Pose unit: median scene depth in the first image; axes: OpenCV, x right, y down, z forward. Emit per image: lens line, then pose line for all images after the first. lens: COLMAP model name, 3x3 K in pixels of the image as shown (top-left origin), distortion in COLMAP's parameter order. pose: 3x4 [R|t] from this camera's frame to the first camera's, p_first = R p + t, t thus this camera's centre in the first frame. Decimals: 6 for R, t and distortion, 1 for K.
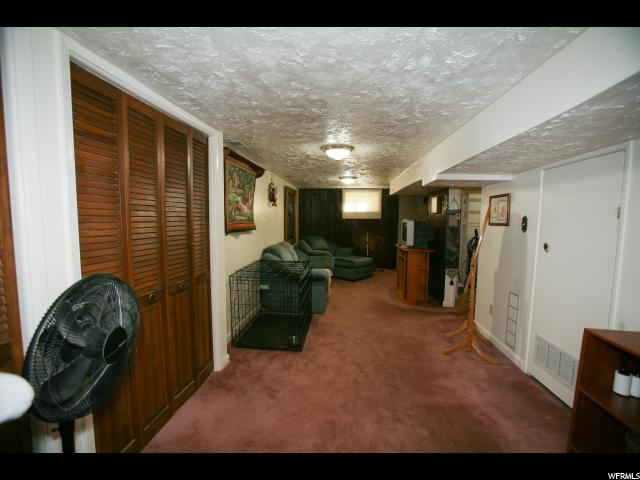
lens RADIAL K [[289.8, 0, 318.0], [0, 289.8, 241.2], [0, 0, 1]] dist [-0.083598, 0.032472]
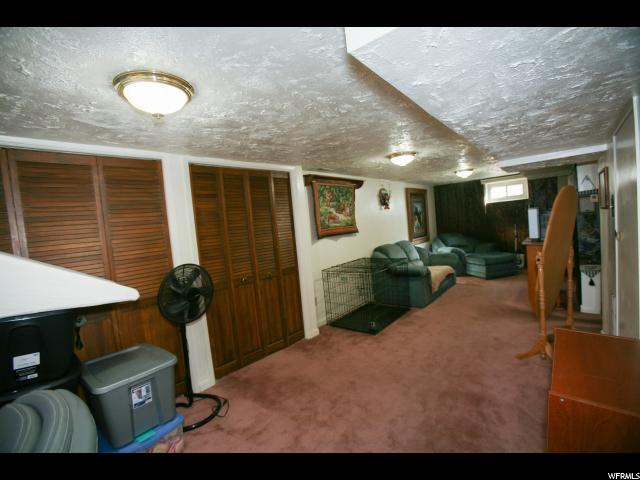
lens RADIAL K [[289.8, 0, 318.0], [0, 289.8, 241.2], [0, 0, 1]] dist [-0.083598, 0.032472]
pose [[0.814319, -0.049045, -0.578341, 0.425490], [0.050100, 0.998644, -0.014147, 0.005529], [0.578251, -0.017455, 0.815672, -0.084222]]
